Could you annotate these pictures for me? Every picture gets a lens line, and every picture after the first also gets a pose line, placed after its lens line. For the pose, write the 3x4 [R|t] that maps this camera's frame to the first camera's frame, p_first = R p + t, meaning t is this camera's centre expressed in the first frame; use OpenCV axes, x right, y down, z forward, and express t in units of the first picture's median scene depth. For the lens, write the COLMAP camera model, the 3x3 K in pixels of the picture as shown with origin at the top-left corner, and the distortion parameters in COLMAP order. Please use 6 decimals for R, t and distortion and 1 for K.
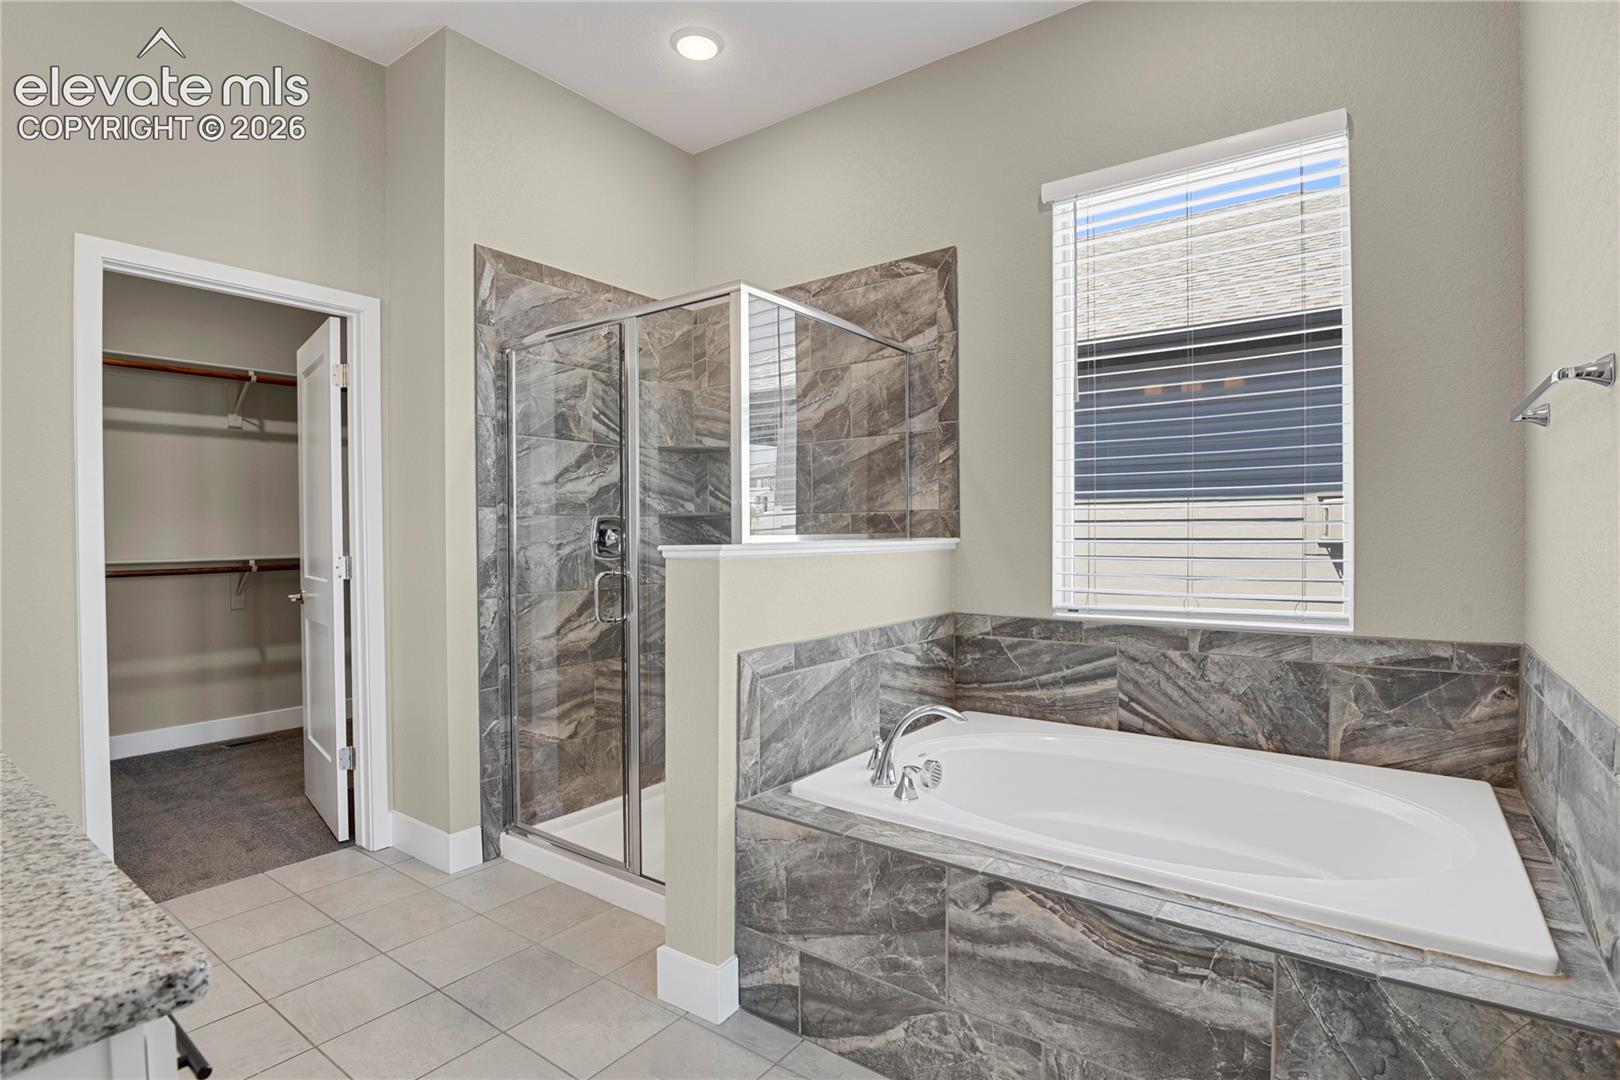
lens RADIAL K [[789.5, 0, 821.0], [0, 789.5, 540.7], [0, 0, 1]] dist [-0.023365, -0.005330]
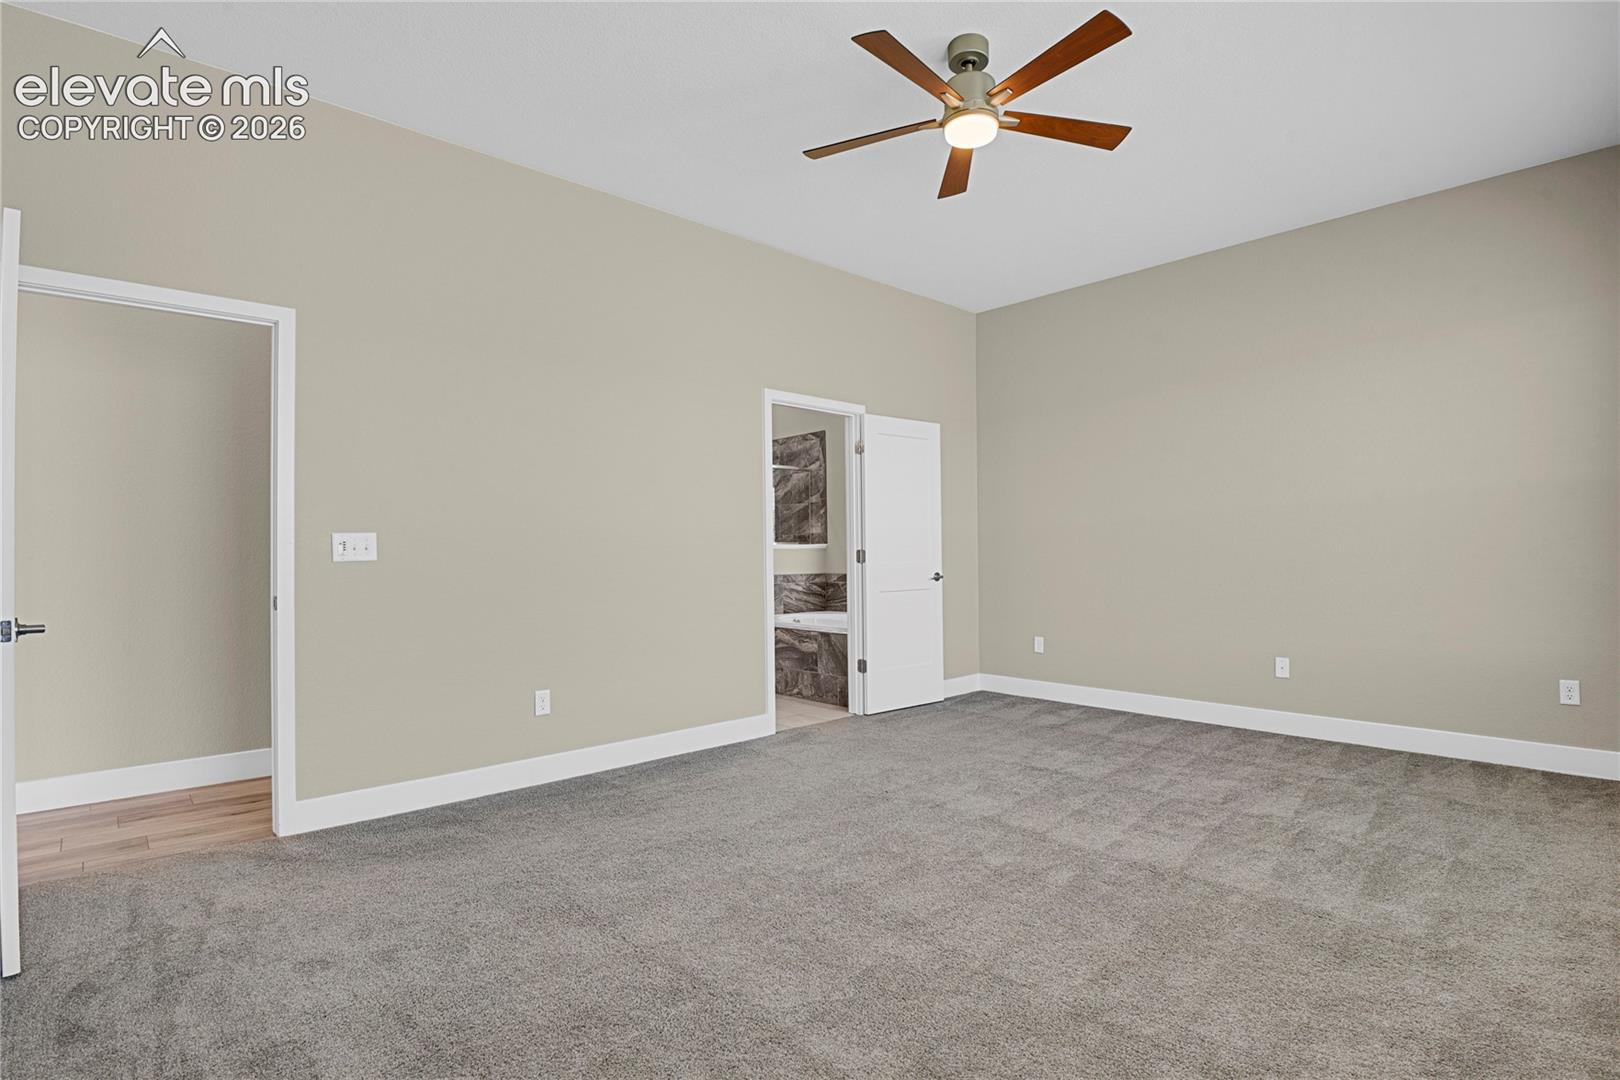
lens RADIAL K [[789.5, 0, 821.0], [0, 789.5, 540.7], [0, 0, 1]] dist [-0.023365, -0.005330]
pose [[0.982803, -0.008705, -0.184451, 0.624604], [0.004690, 0.999743, -0.022193, 0.042466], [0.184597, 0.020947, 0.982591, -1.510516]]
